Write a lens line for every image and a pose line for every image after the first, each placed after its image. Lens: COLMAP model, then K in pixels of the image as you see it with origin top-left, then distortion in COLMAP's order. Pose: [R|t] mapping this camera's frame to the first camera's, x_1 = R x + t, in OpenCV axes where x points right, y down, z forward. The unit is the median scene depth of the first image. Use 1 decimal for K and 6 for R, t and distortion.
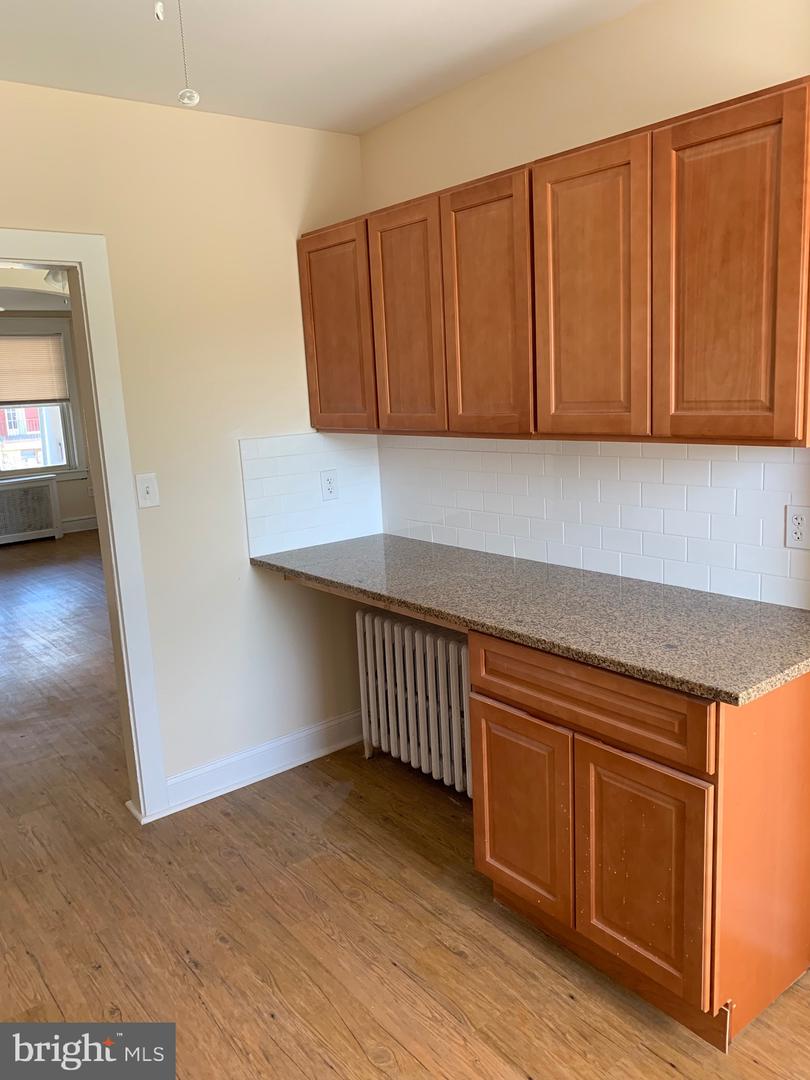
lens RADIAL K [[828.0, 0, 408.5], [0, 828.0, 532.3], [0, 0, 1]] dist [0.001130, -0.002938]
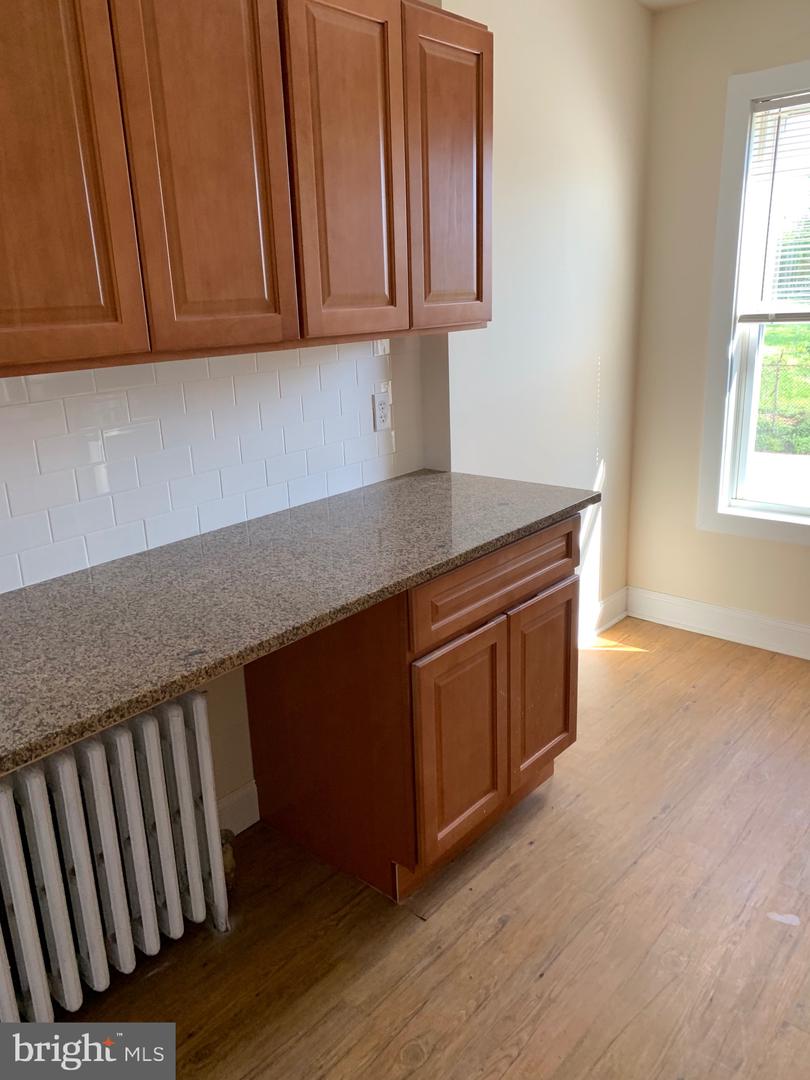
lens RADIAL K [[828.0, 0, 408.5], [0, 828.0, 532.3], [0, 0, 1]] dist [0.001130, -0.002938]
pose [[-0.201488, -0.223622, 0.953622, -0.697218], [0.208911, 0.941376, 0.264891, -0.145715], [-0.956953, 0.252595, -0.142959, 1.162839]]
